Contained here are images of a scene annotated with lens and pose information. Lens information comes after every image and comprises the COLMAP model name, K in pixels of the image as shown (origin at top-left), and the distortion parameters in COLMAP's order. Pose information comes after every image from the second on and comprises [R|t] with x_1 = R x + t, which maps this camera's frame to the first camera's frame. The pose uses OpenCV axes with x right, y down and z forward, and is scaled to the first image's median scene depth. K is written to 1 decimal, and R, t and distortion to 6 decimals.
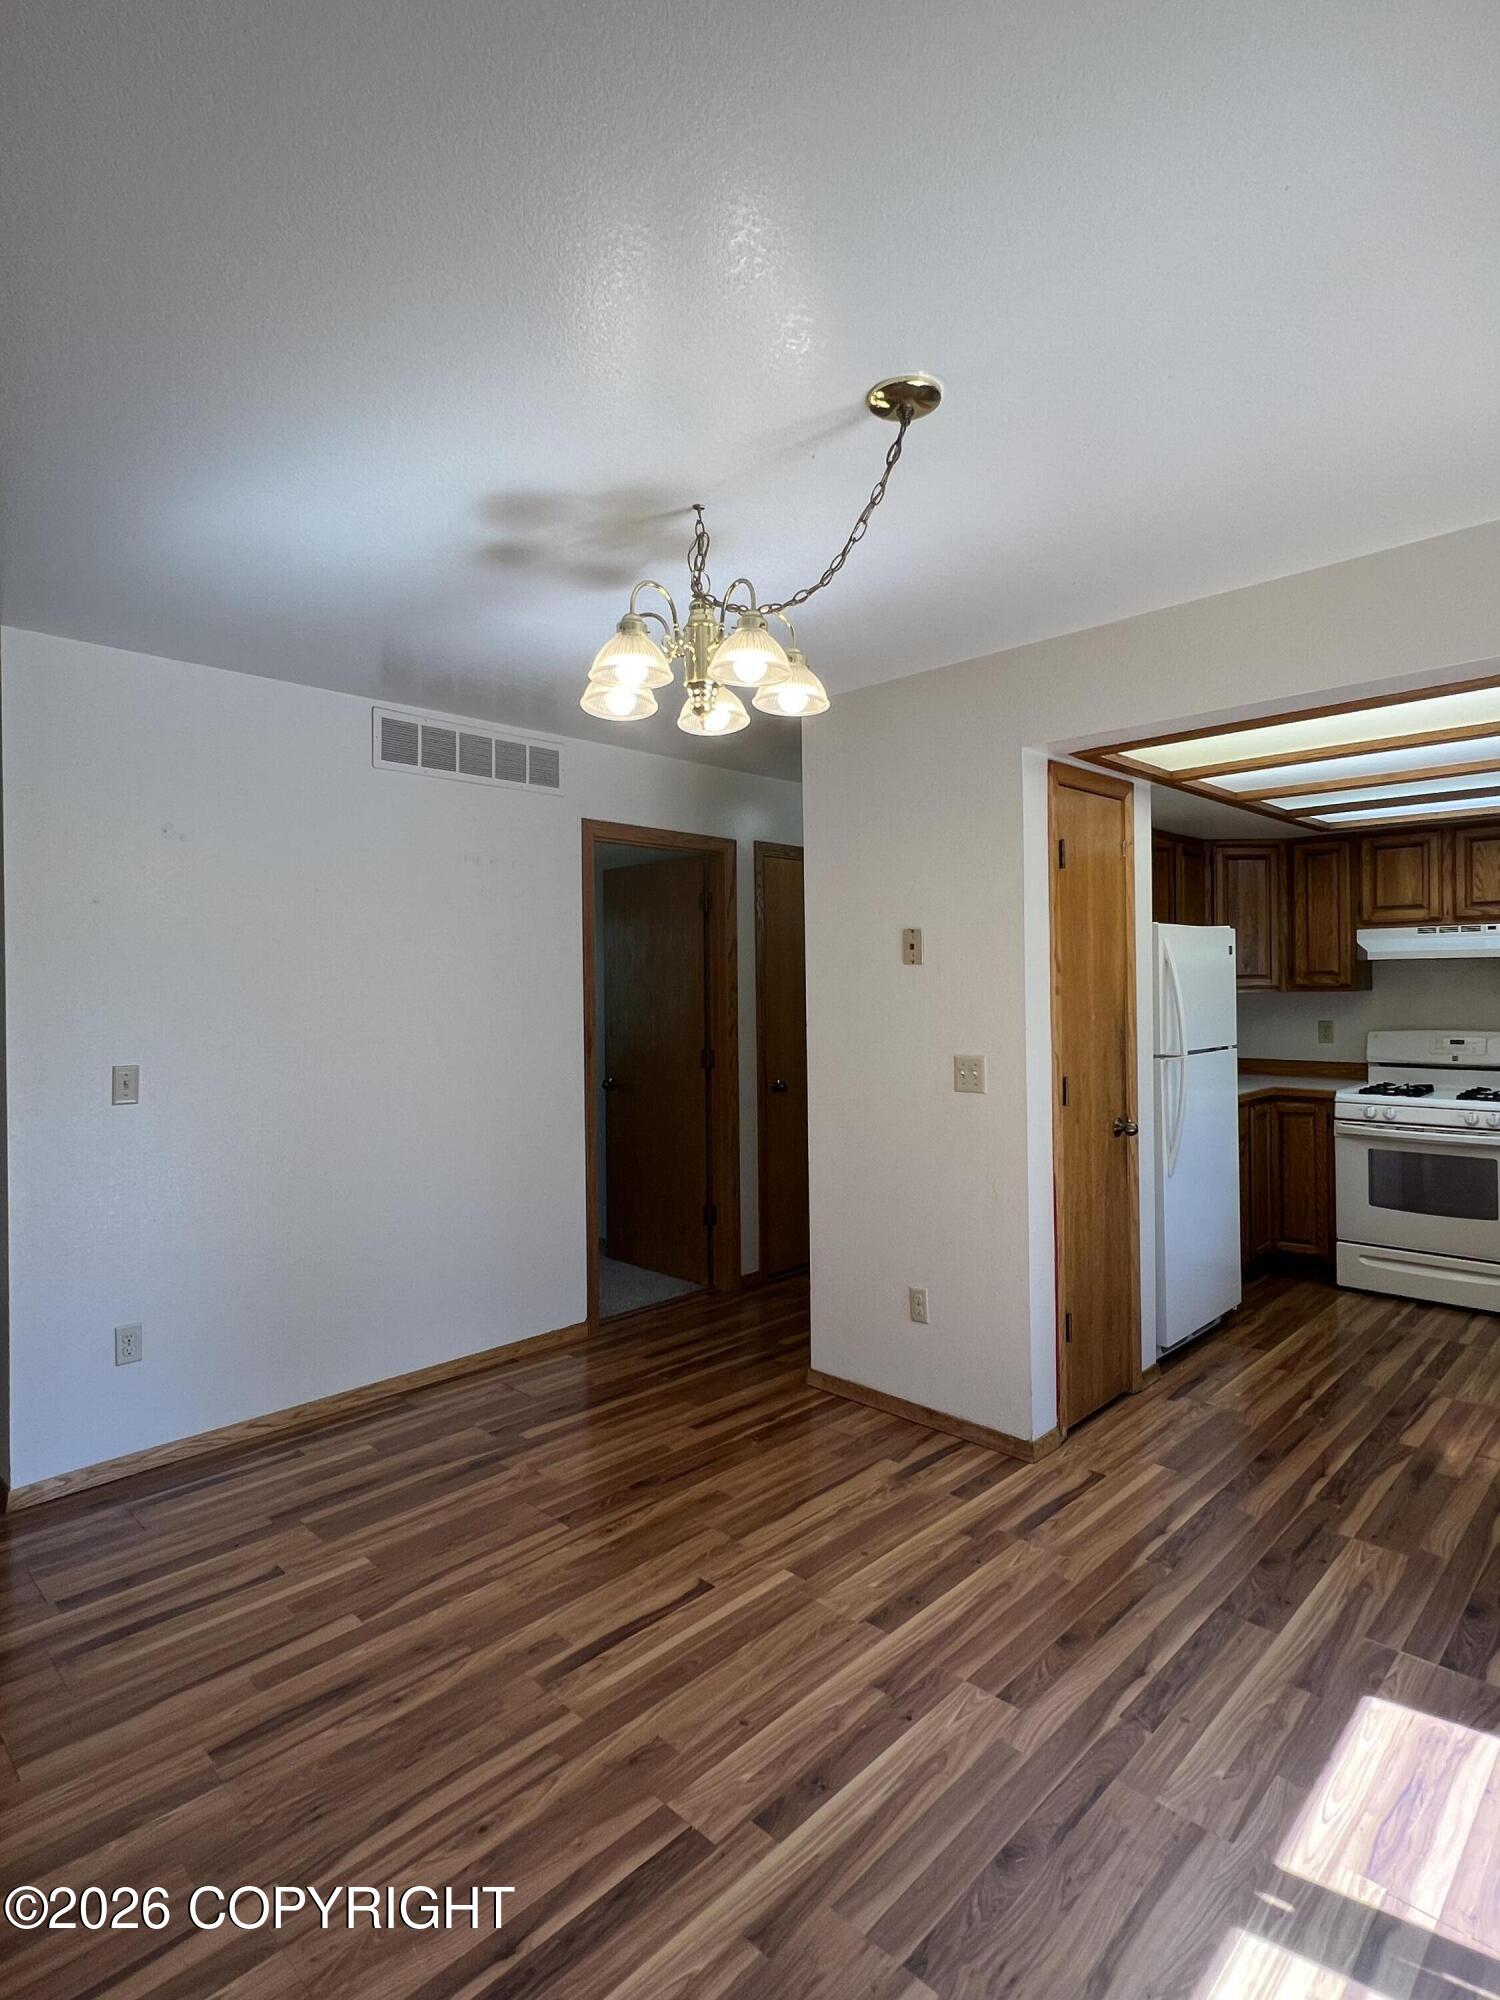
lens RADIAL K [[1044.4, 0, 743.9], [0, 1044.4, 987.9], [0, 0, 1]] dist [-0.001534, 0.001588]
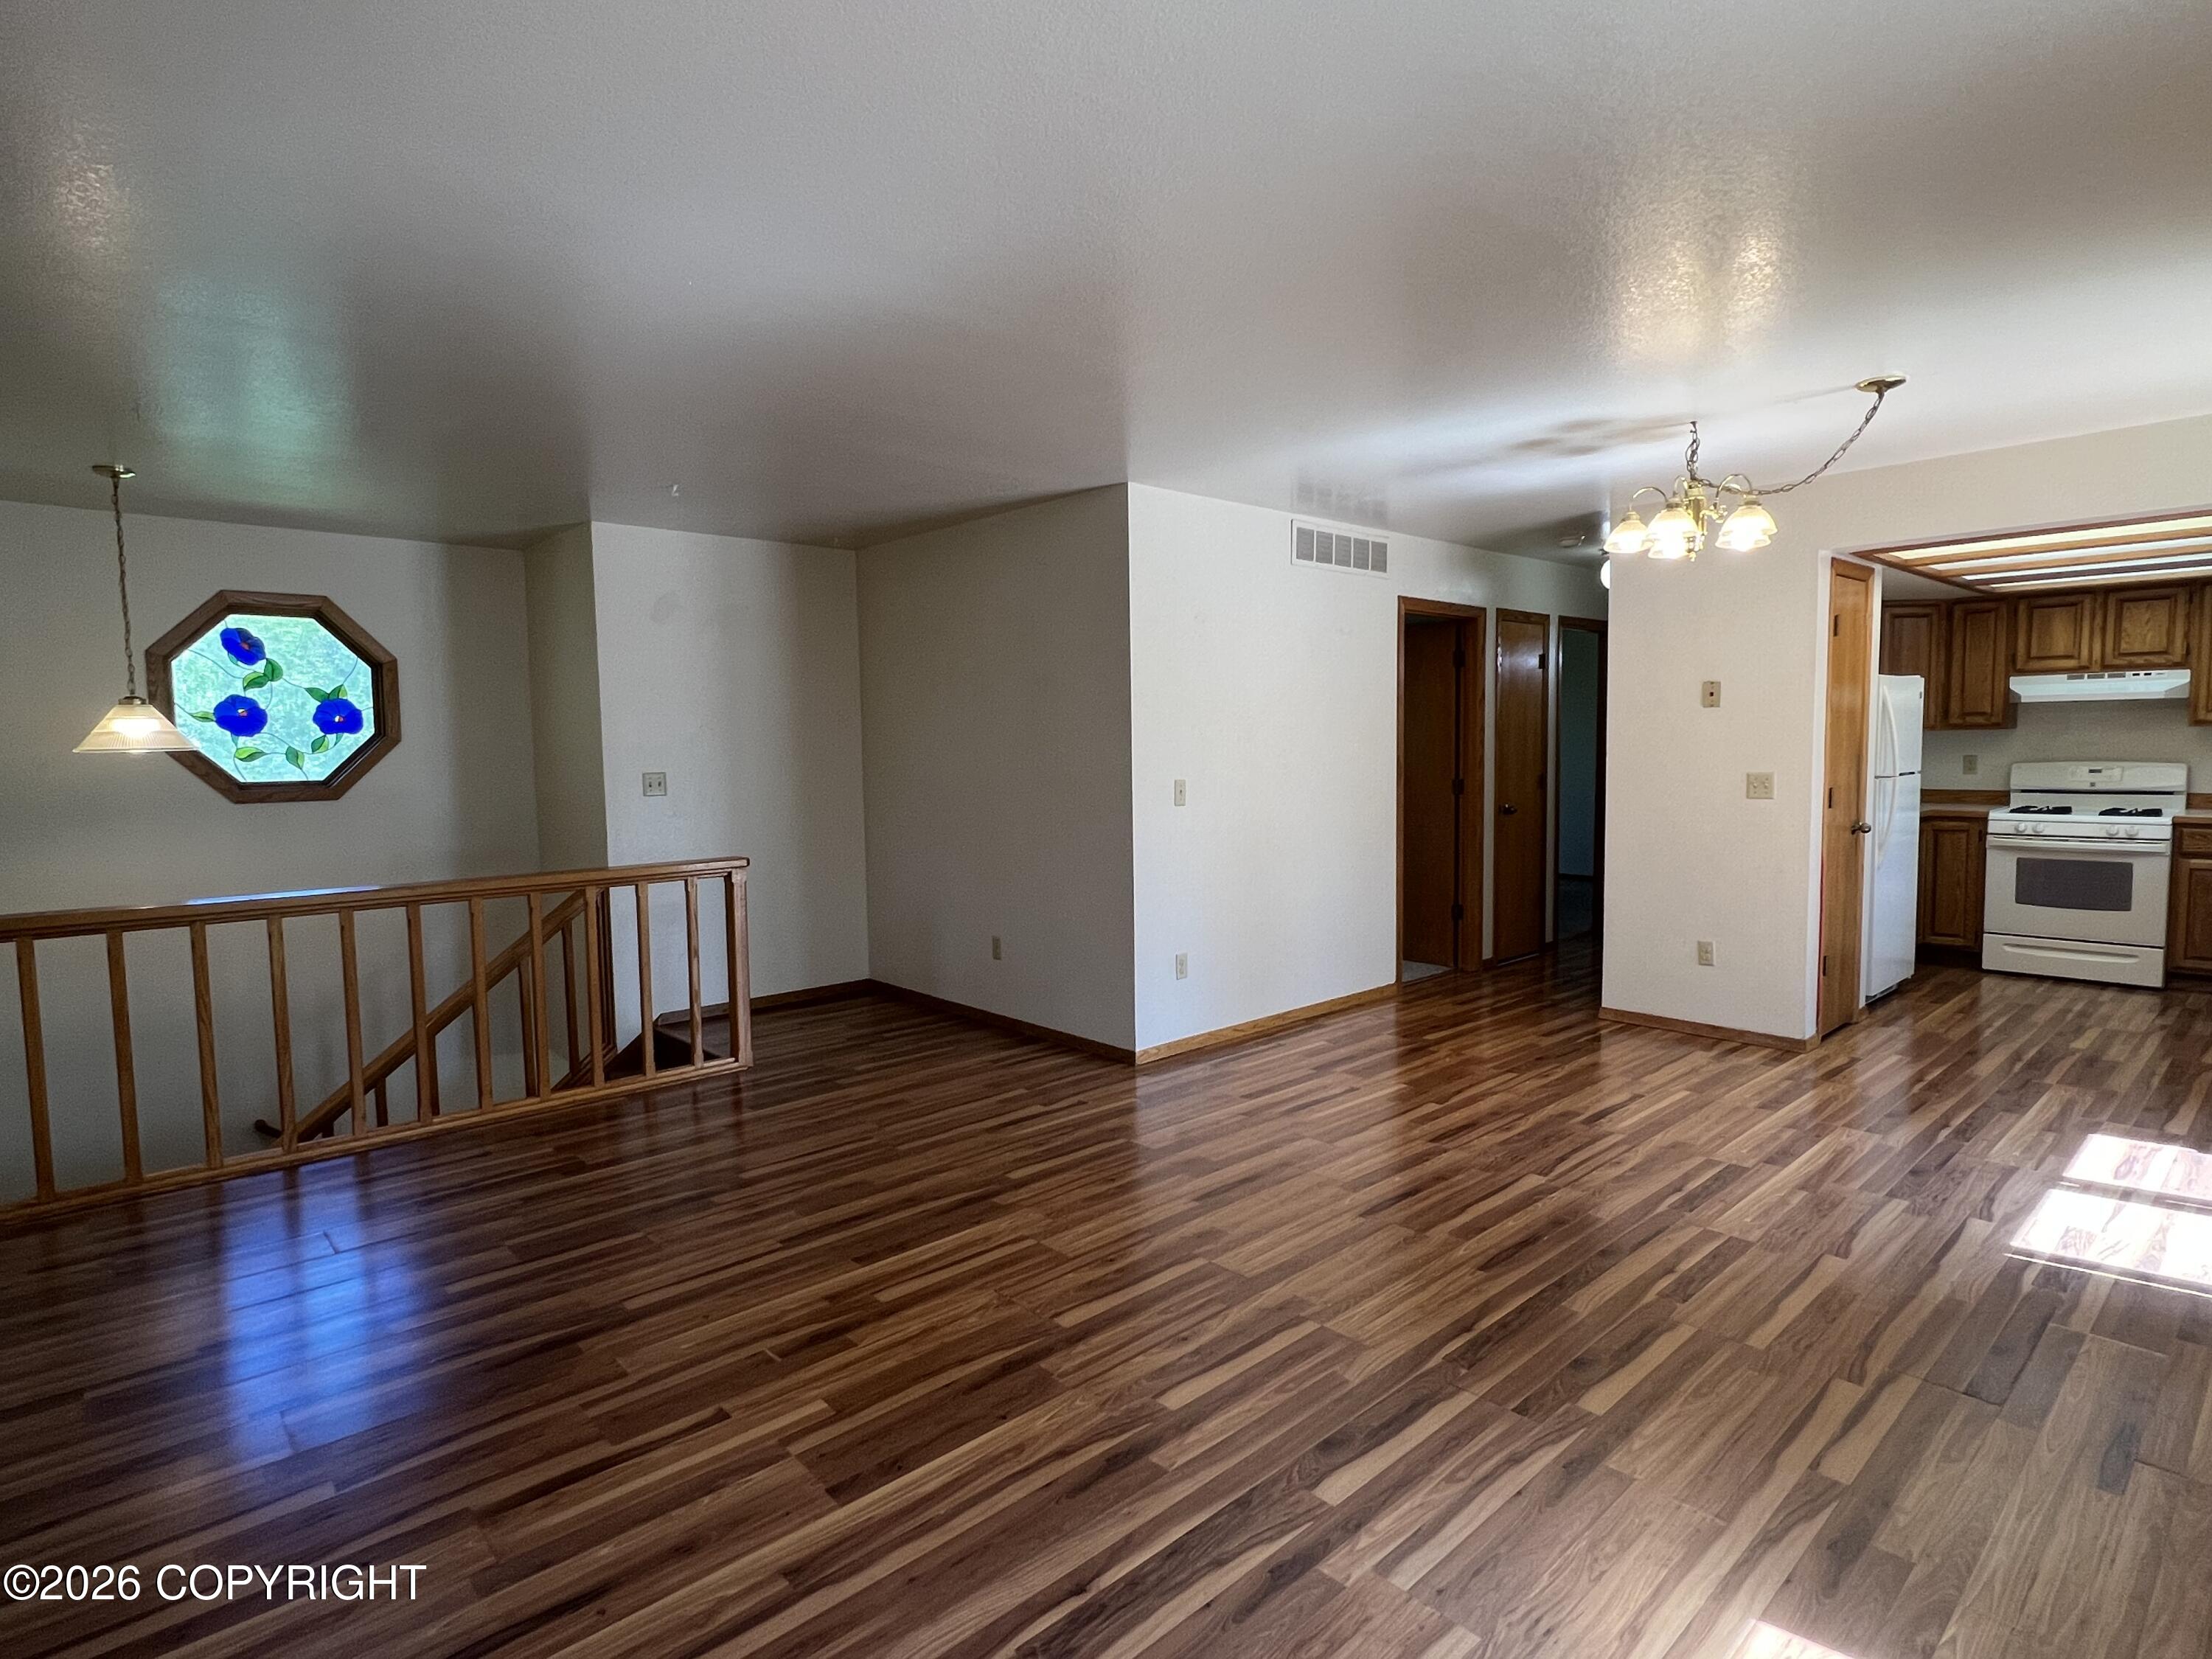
lens RADIAL K [[1155.1, 0, 1087.2], [0, 1155.1, 827.5], [0, 0, 1]] dist [-0.001534, 0.001588]
pose [[0.997932, -0.000426, -0.064278, -0.510287], [0.005157, 0.997285, 0.073453, 0.018076], [0.064072, -0.073633, 0.995225, -0.524974]]
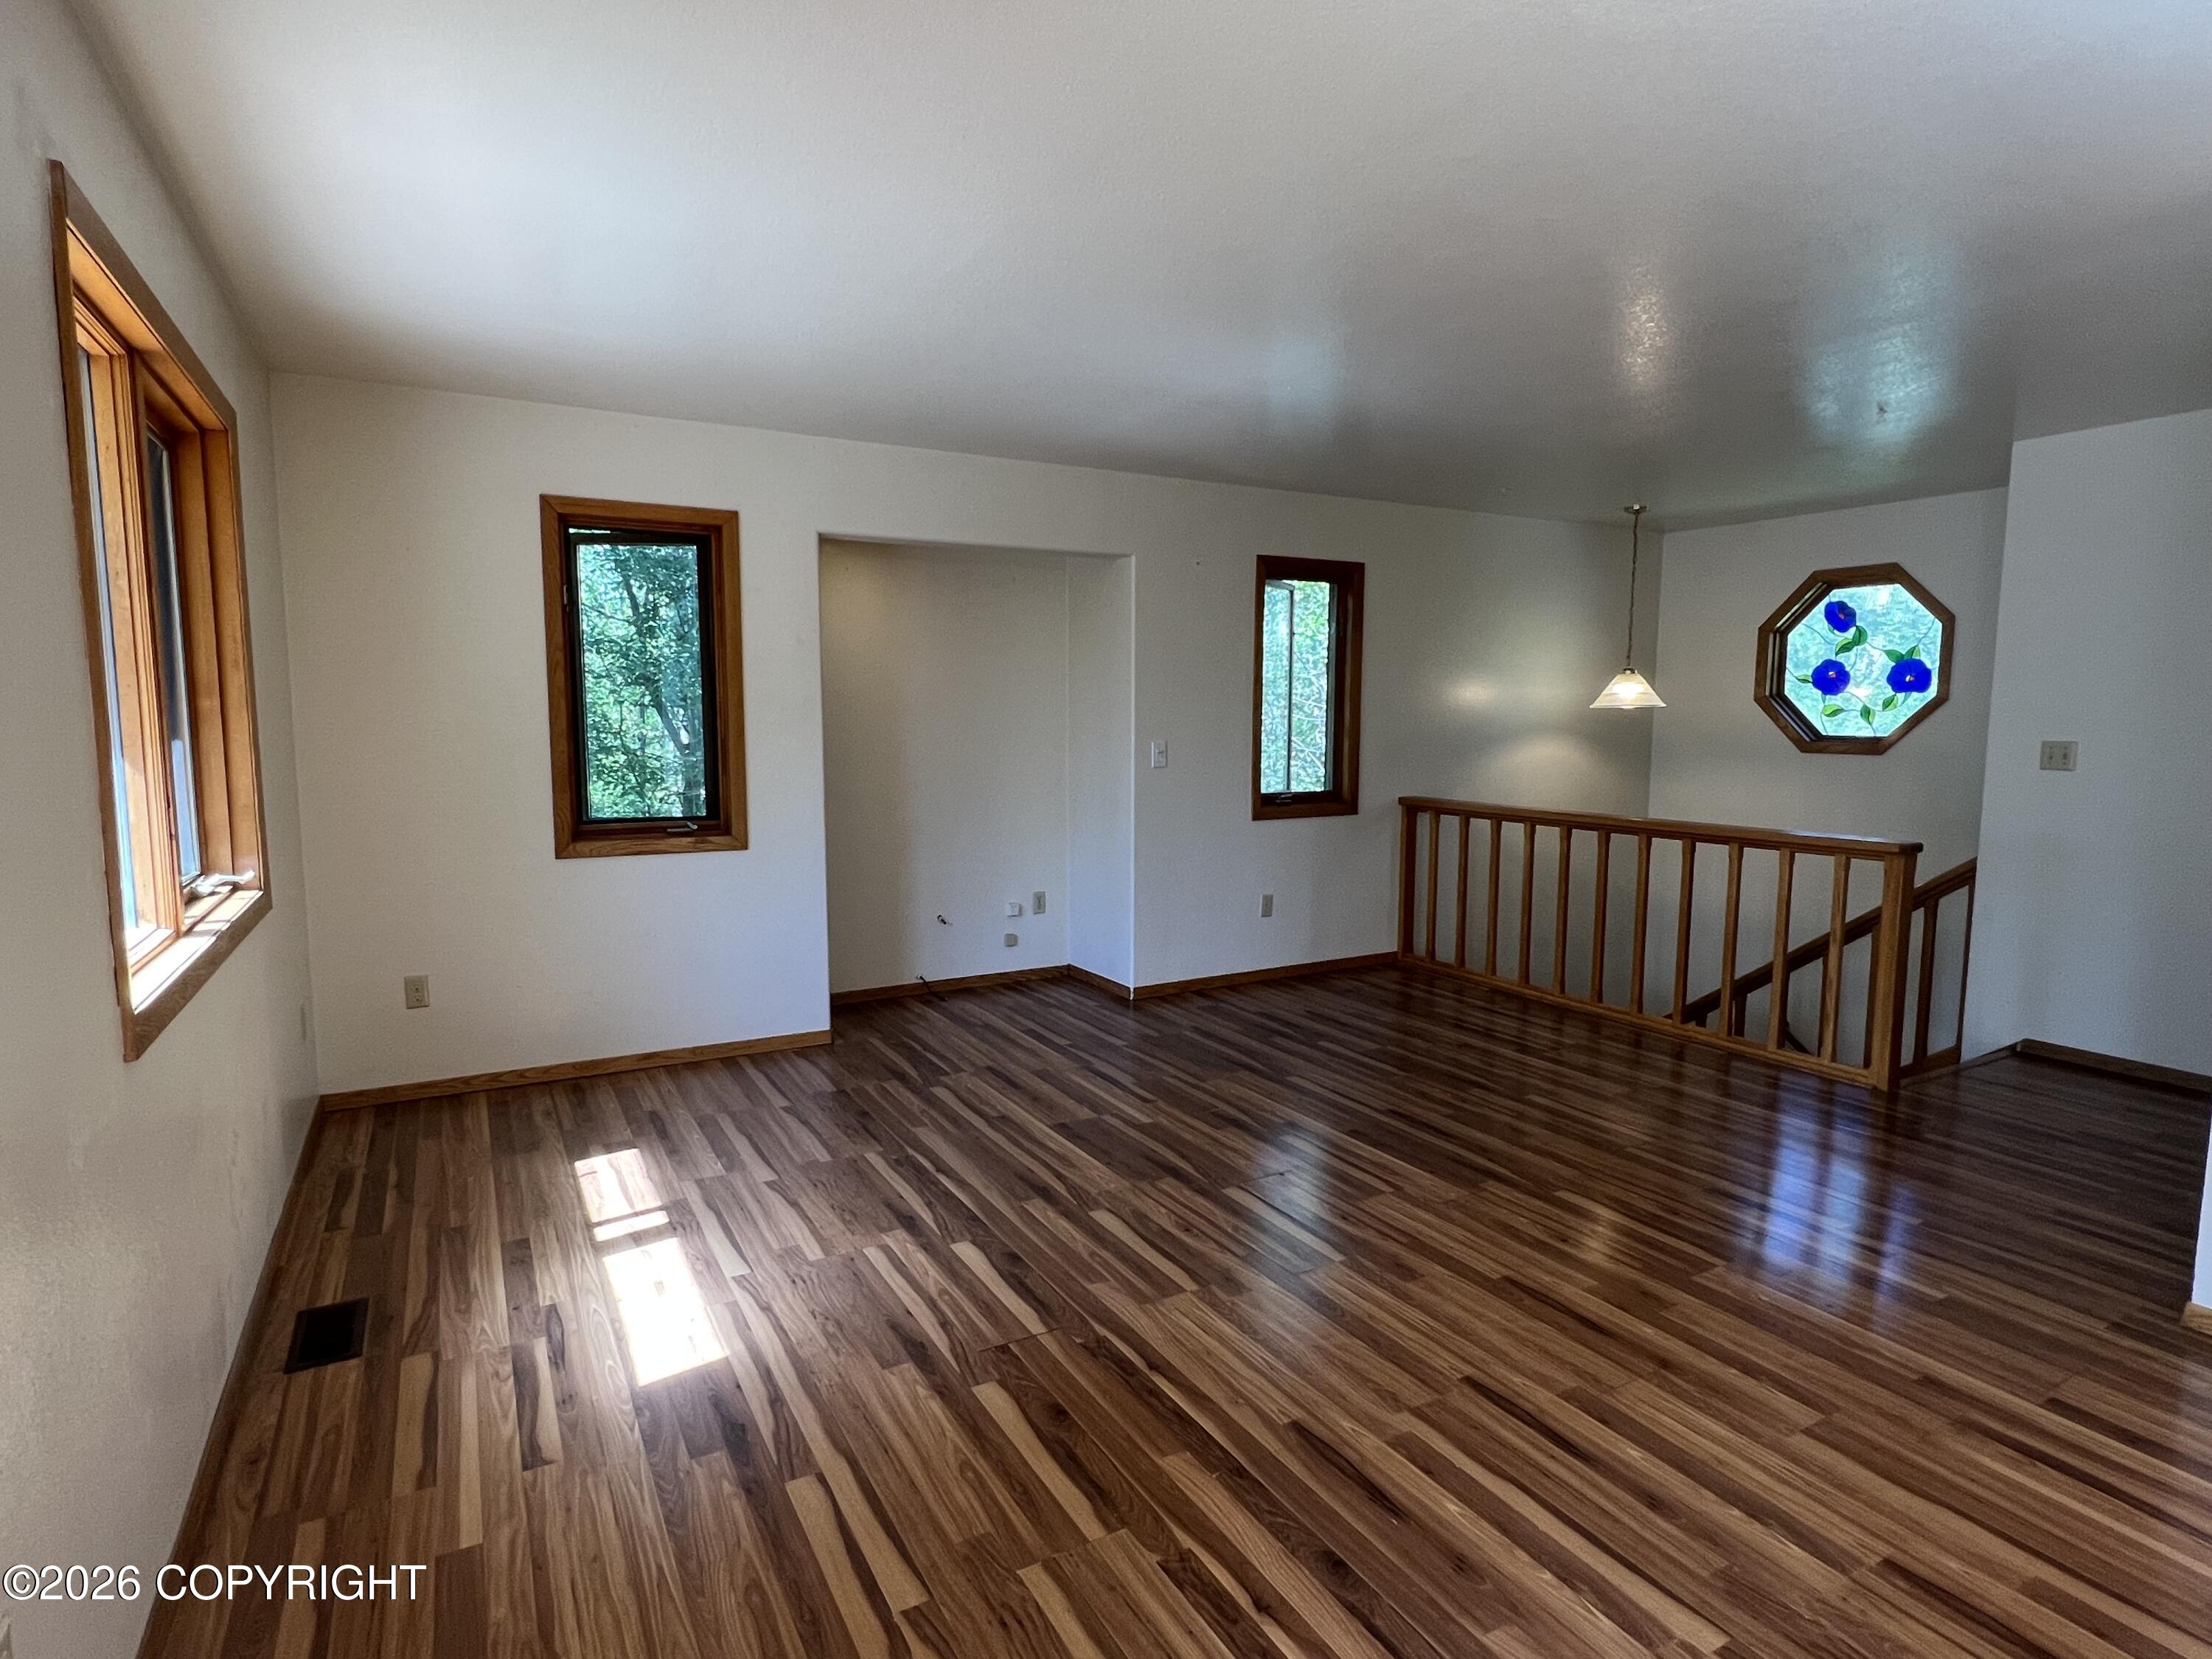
lens RADIAL K [[1155.1, 0, 1092.7], [0, 1155.1, 834.2], [0, 0, 1]] dist [-0.001534, 0.001588]
pose [[-0.282883, 0.110381, -0.952782, 0.273167], [-0.000122, 0.993352, 0.115117, 0.012343], [0.959155, 0.032681, -0.280988, 0.322563]]
